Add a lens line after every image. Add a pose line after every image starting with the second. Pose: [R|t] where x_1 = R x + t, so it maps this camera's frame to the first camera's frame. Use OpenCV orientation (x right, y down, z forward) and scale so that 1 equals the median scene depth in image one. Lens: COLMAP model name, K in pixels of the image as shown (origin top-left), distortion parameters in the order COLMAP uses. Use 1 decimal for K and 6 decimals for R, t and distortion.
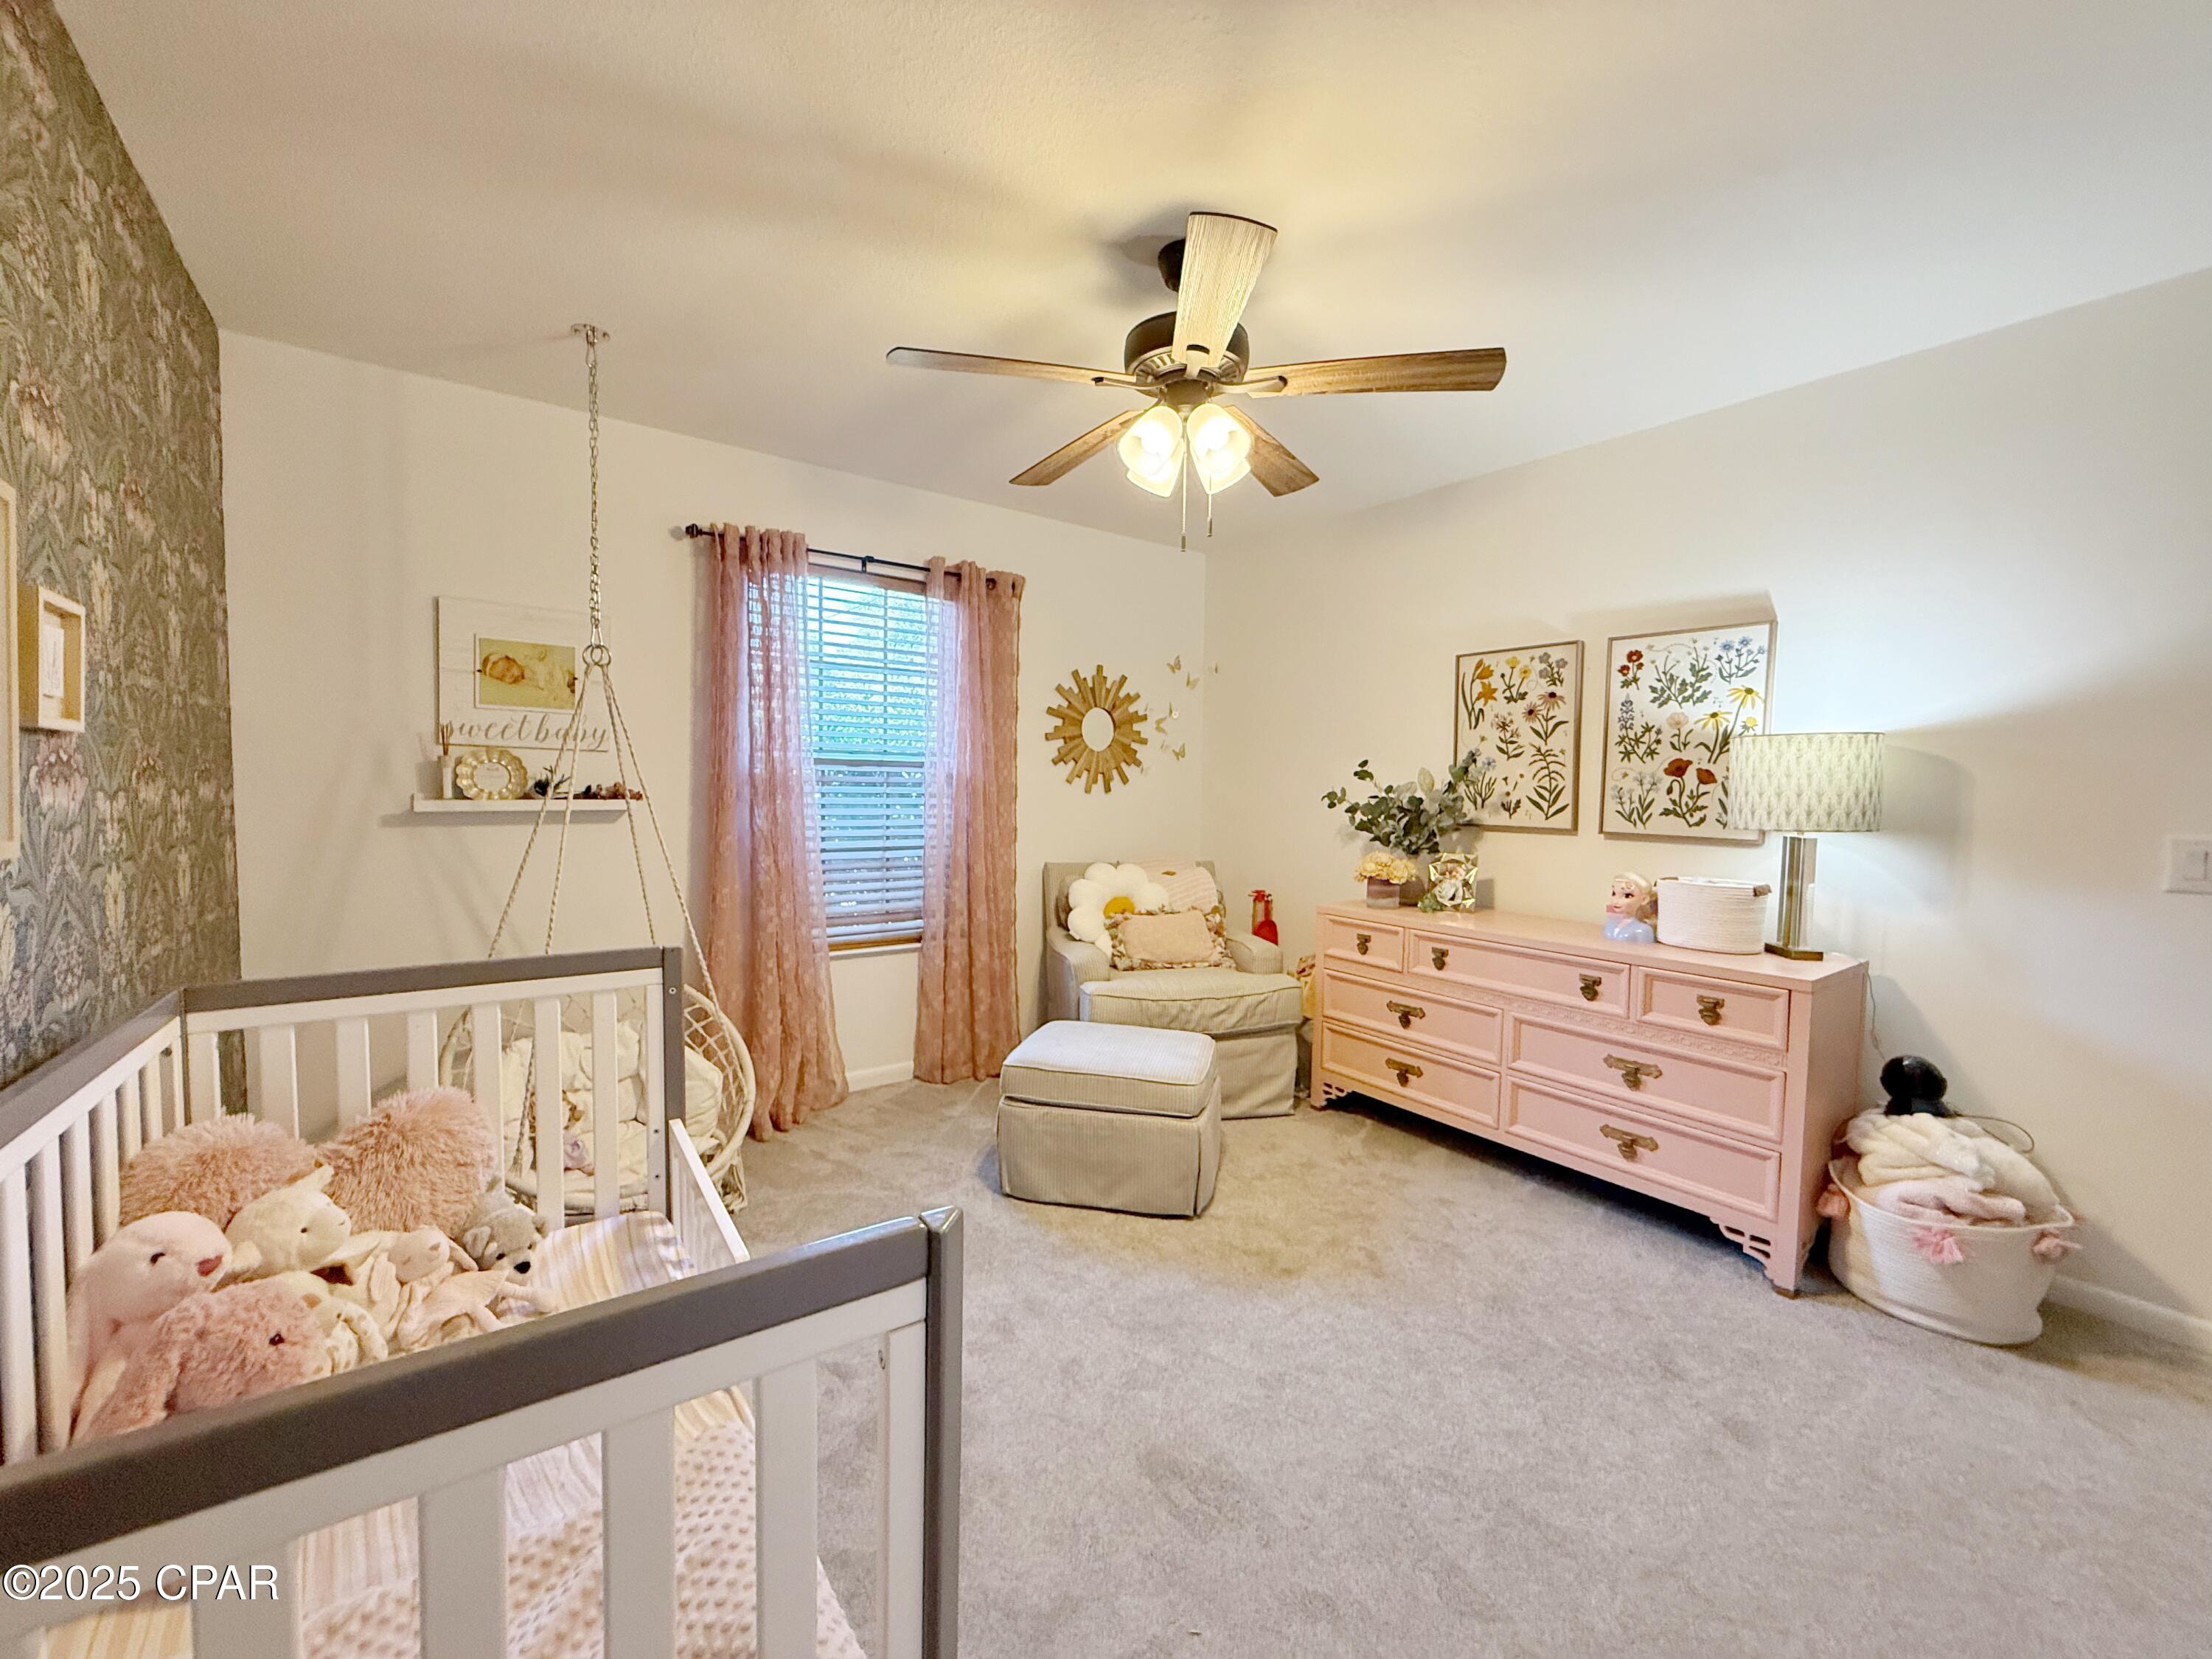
lens RADIAL K [[878.8, 0, 1102.3], [0, 878.8, 827.3], [0, 0, 1]] dist [-0.000255, -0.000251]
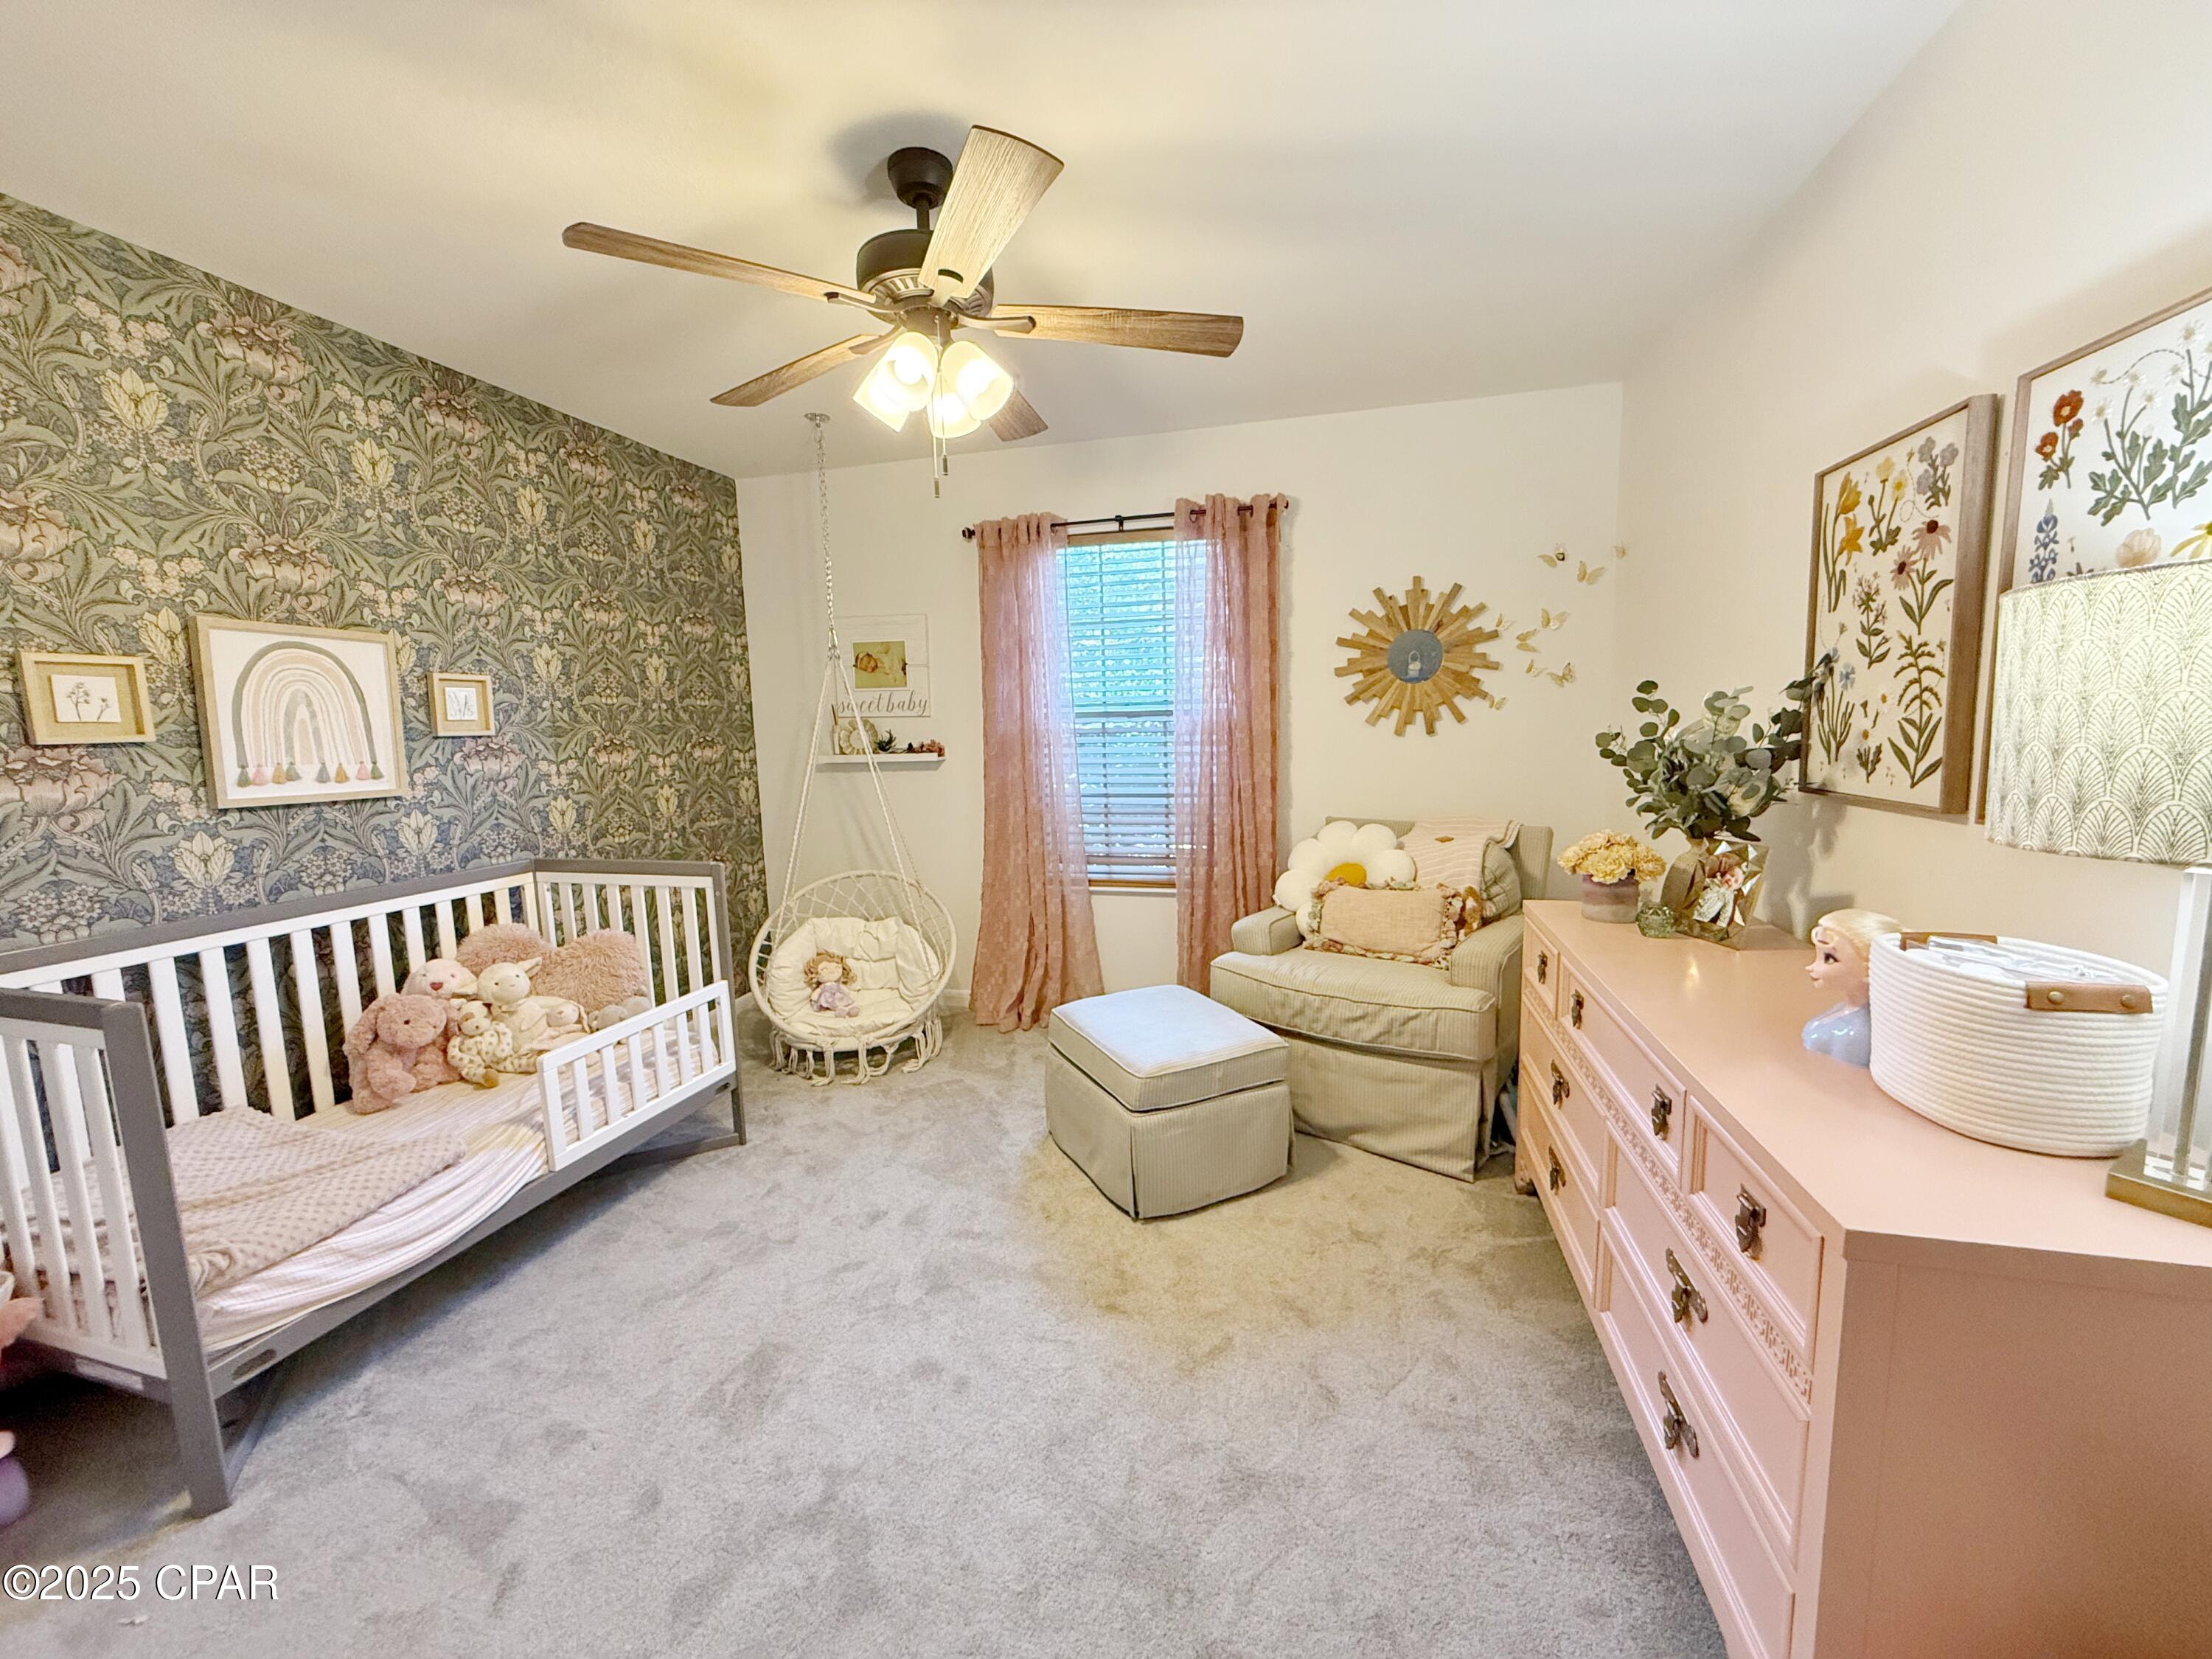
lens RADIAL K [[878.8, 0, 1102.3], [0, 878.8, 827.3], [0, 0, 1]] dist [-0.000255, -0.000251]
pose [[0.627678, 0.064062, -0.775832, 0.583639], [-0.002248, 0.996753, 0.080485, -0.024180], [0.778470, -0.048774, 0.625785, 0.328115]]
